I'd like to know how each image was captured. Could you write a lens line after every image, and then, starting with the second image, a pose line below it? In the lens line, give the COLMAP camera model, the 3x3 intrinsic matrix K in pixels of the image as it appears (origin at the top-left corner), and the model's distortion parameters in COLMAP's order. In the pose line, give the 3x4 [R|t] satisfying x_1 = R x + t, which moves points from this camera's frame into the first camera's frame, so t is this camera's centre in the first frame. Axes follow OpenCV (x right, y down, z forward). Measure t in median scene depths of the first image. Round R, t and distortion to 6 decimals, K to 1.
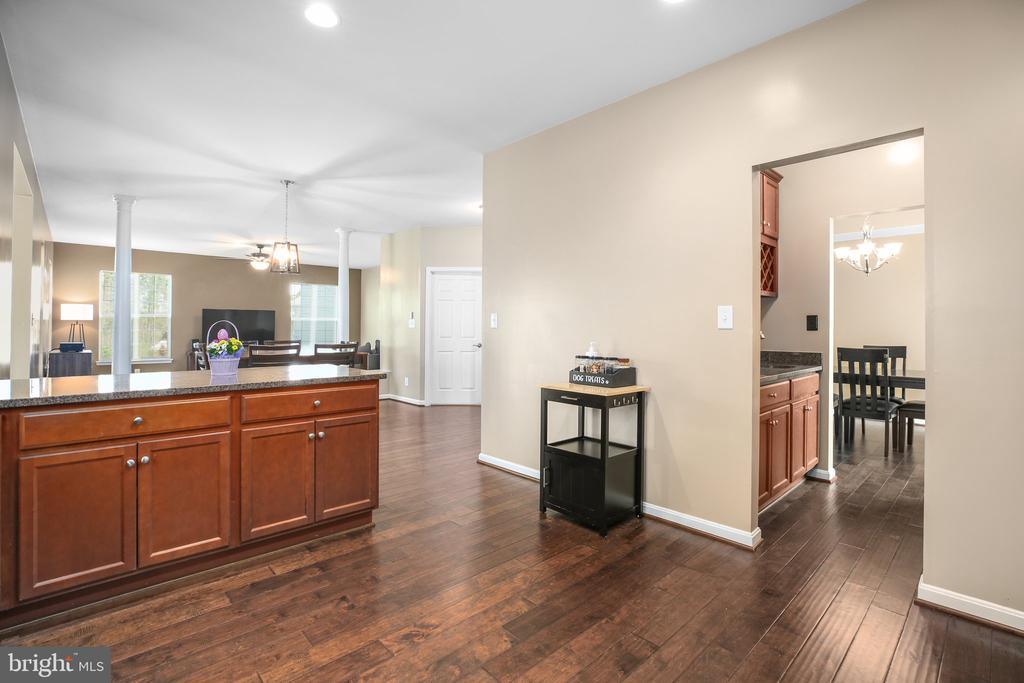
lens RADIAL K [[475.2, 0, 513.7], [0, 475.2, 328.1], [0, 0, 1]] dist [-0.000825, 0.000169]
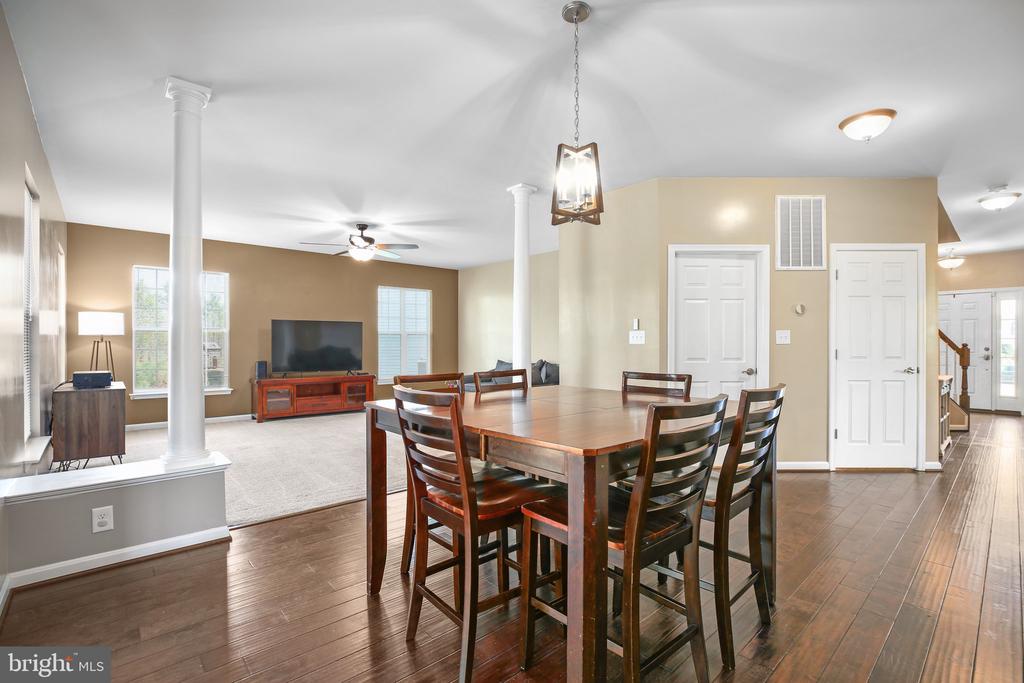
lens RADIAL K [[462.3, 0, 519.1], [0, 462.3, 343.8], [0, 0, 1]] dist [-0.001914, -0.000102]
pose [[0.999950, -0.005374, -0.008446, -0.306833], [0.005421, 0.999970, 0.005500, -0.004693], [0.008416, -0.005545, 0.999949, 0.334104]]
